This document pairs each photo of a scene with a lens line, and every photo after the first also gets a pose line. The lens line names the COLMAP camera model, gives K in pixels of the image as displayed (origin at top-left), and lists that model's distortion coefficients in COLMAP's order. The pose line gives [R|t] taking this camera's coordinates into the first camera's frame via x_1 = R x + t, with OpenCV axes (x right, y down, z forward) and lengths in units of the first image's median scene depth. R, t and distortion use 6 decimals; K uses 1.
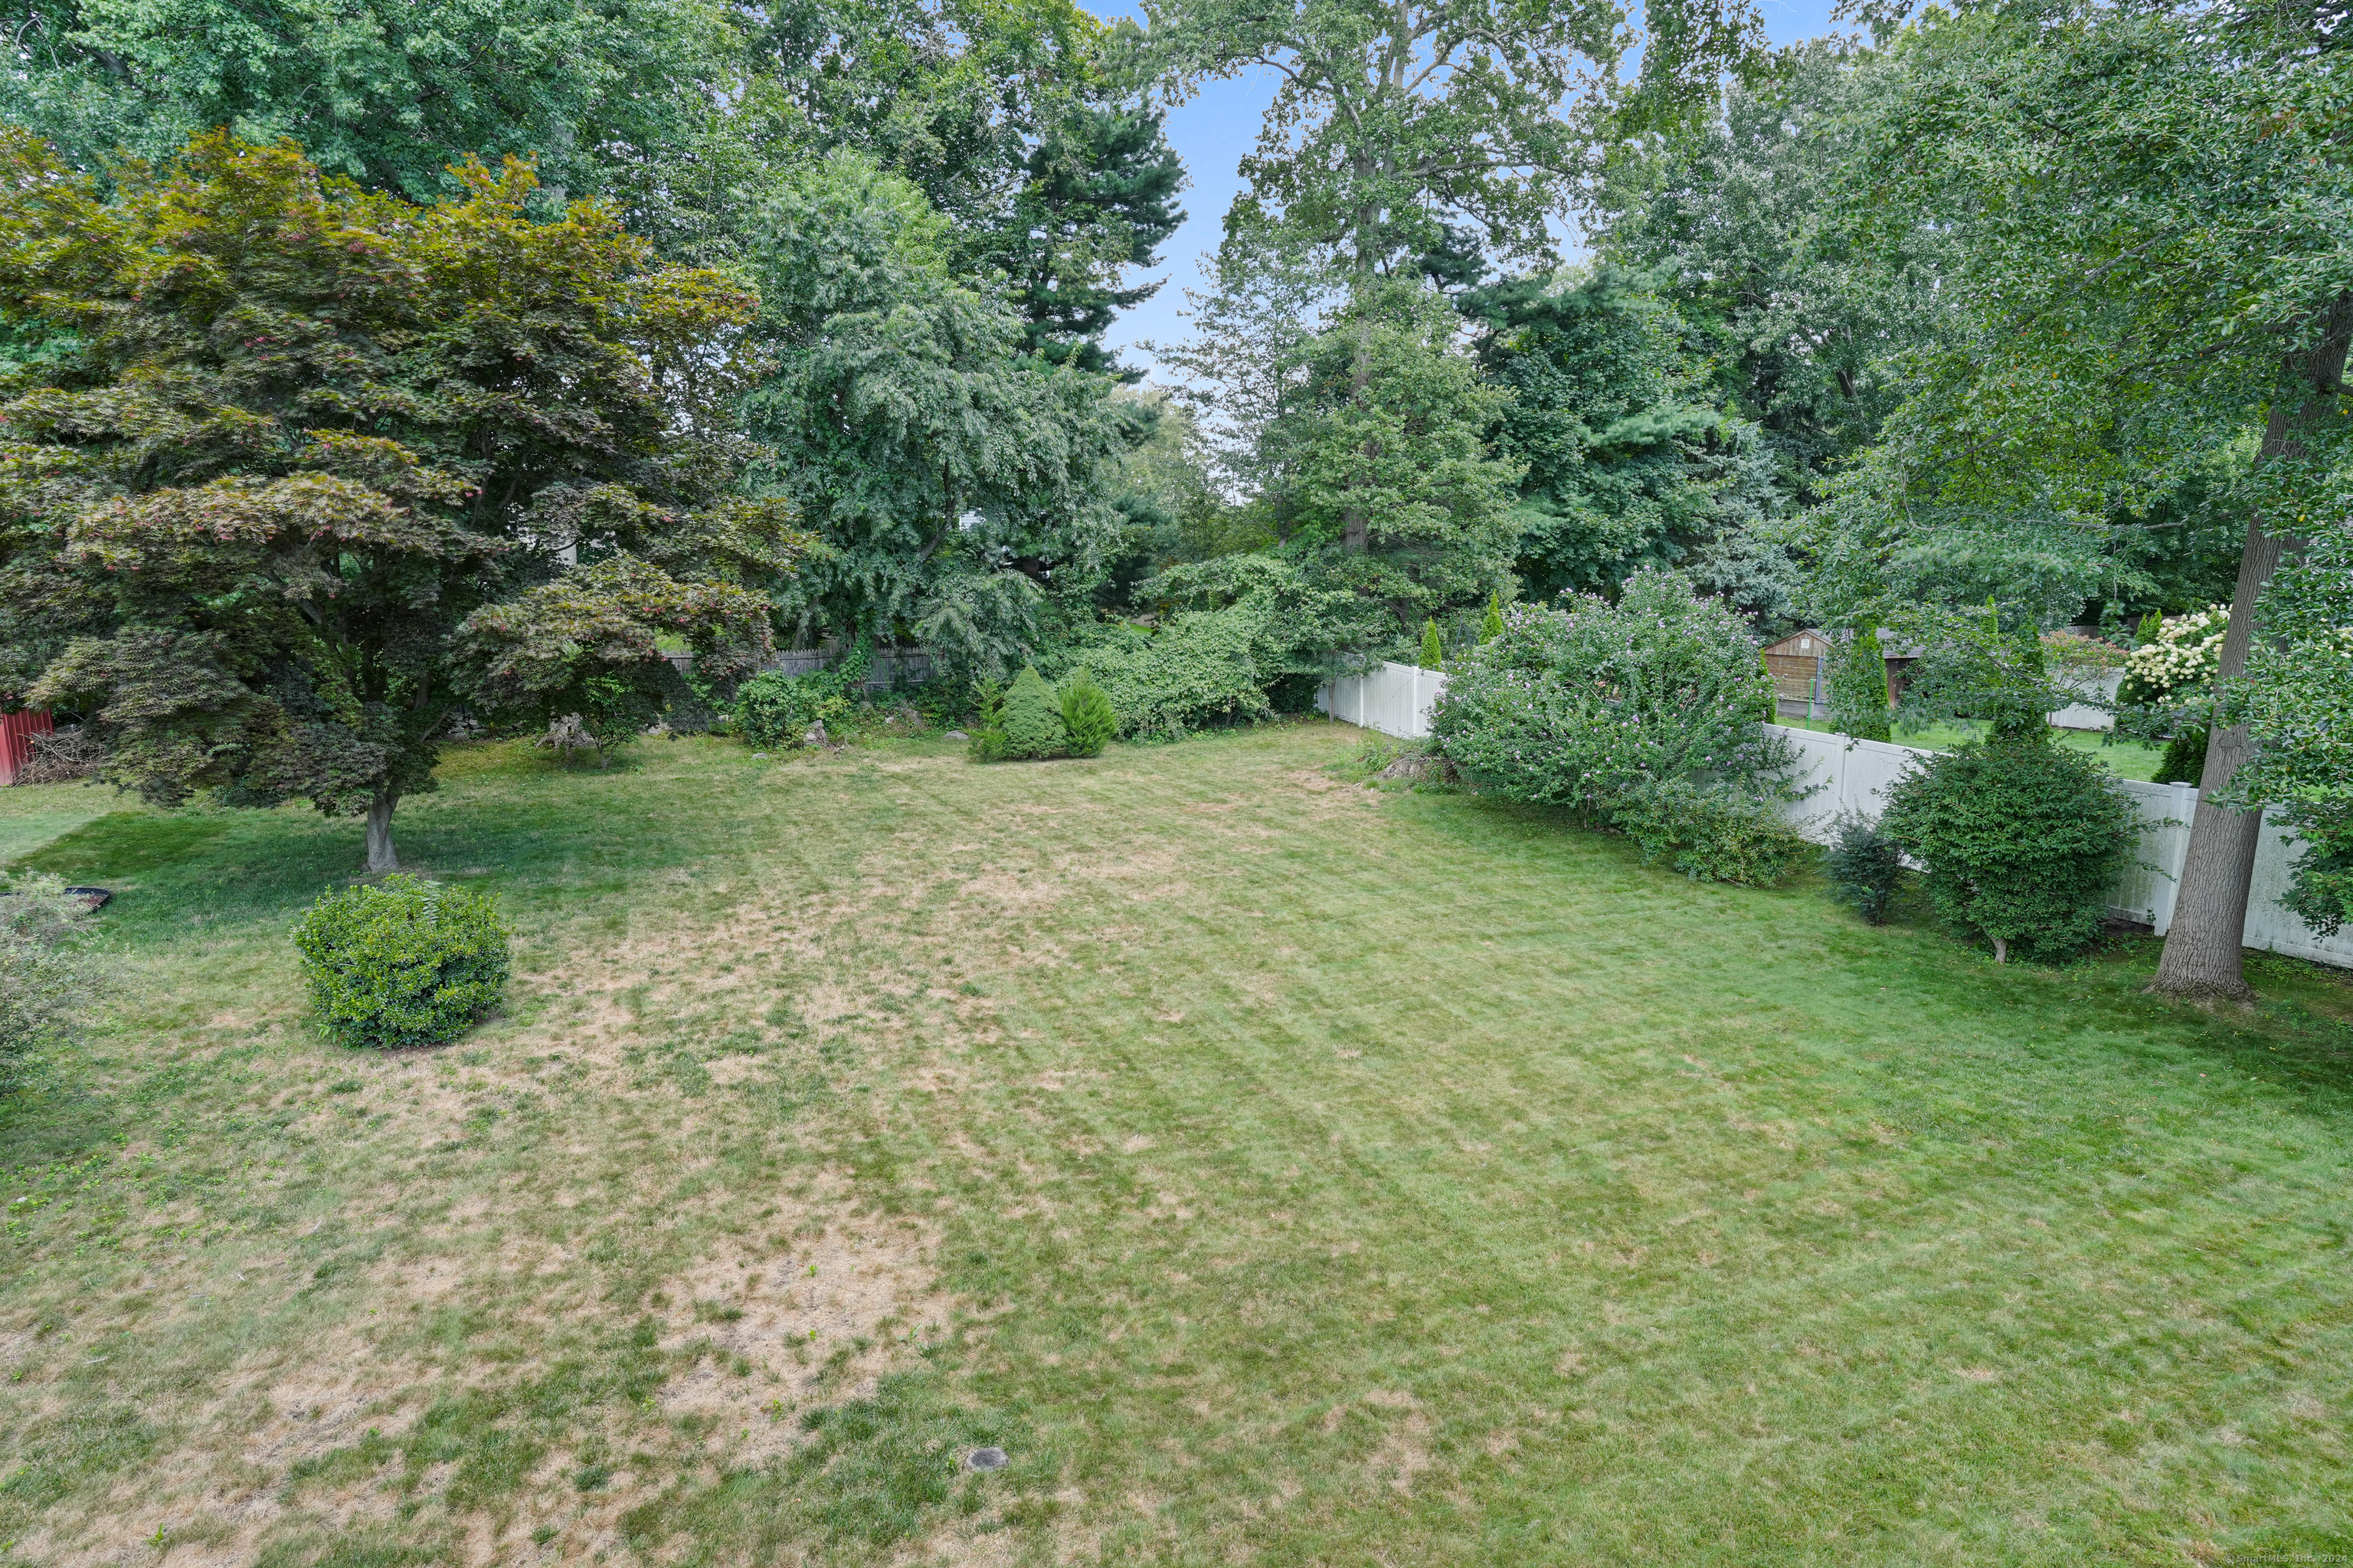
lens RADIAL K [[1234.4, 0, 1176.5], [0, 1234.4, 784.0], [0, 0, 1]] dist [-0.077066, 0.040770]
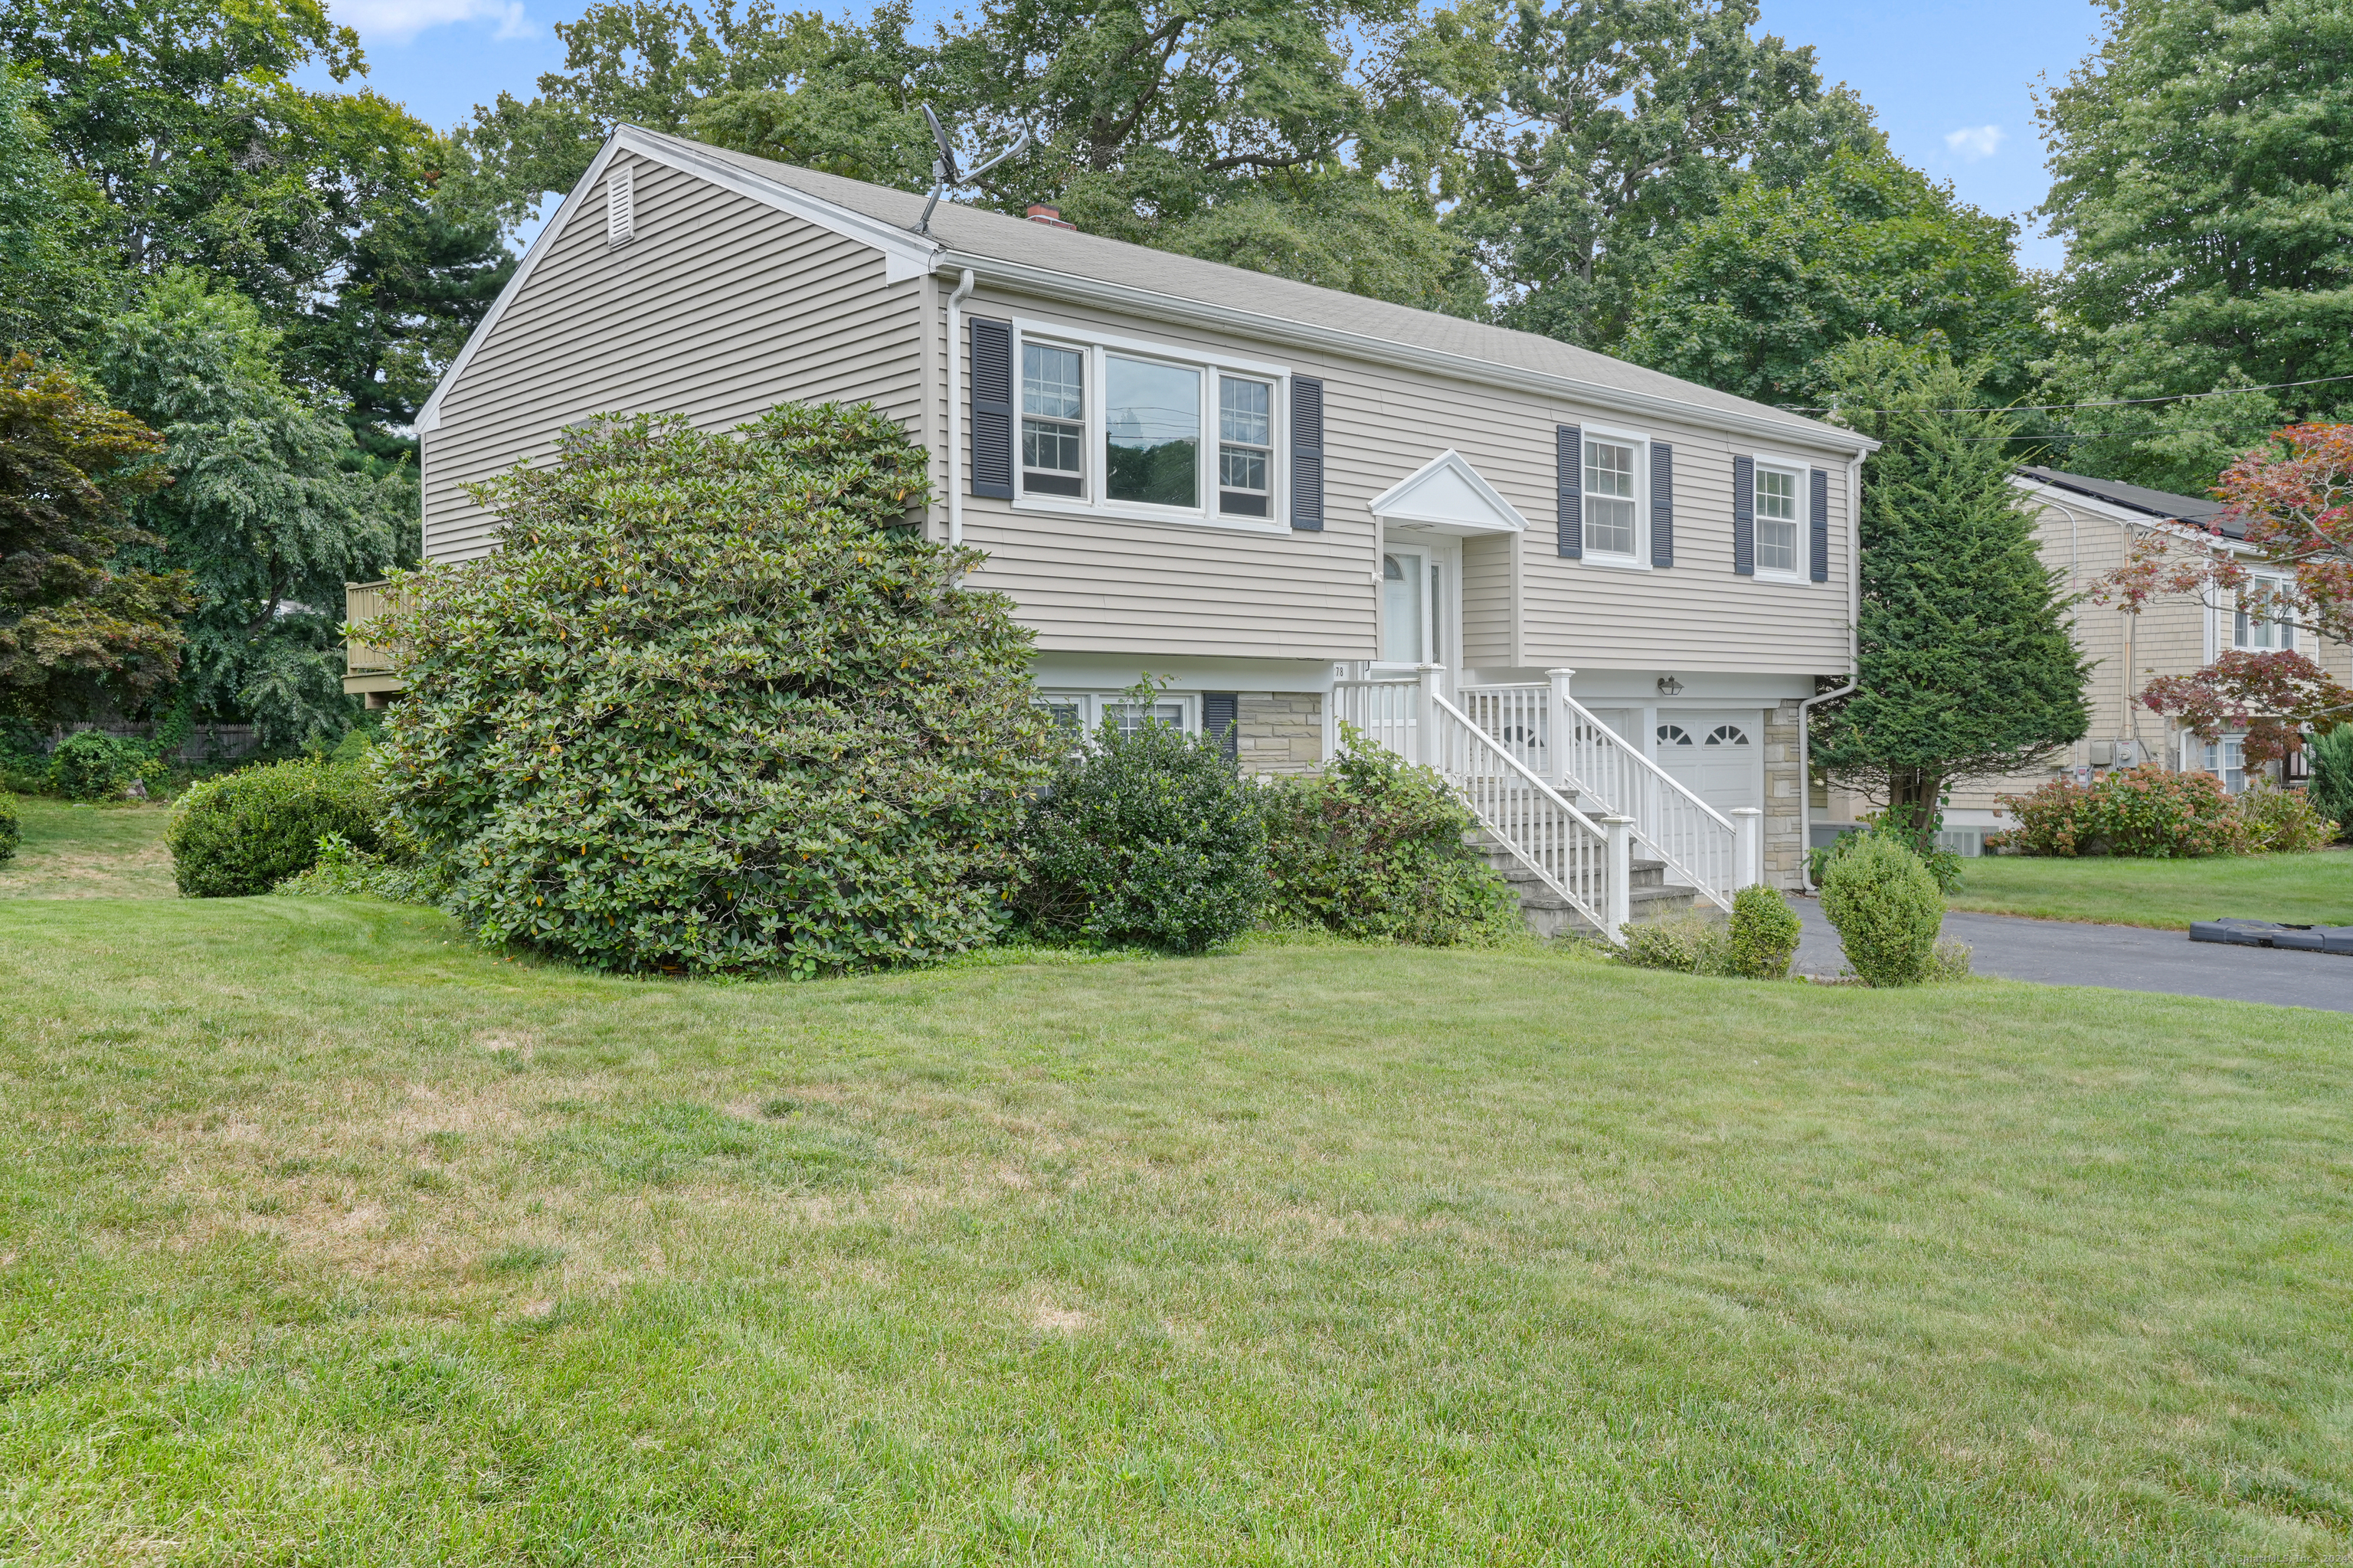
lens RADIAL K [[1902.3, 0, 1179.4], [0, 1902.3, 736.3], [0, 0, 1]] dist [0.037544, 0.005093]
pose [[0.953511, 0.009097, 0.301220, 0.072269], [0.042069, 0.985739, -0.162941, 0.225233], [-0.298407, 0.168038, 0.939530, -0.866596]]
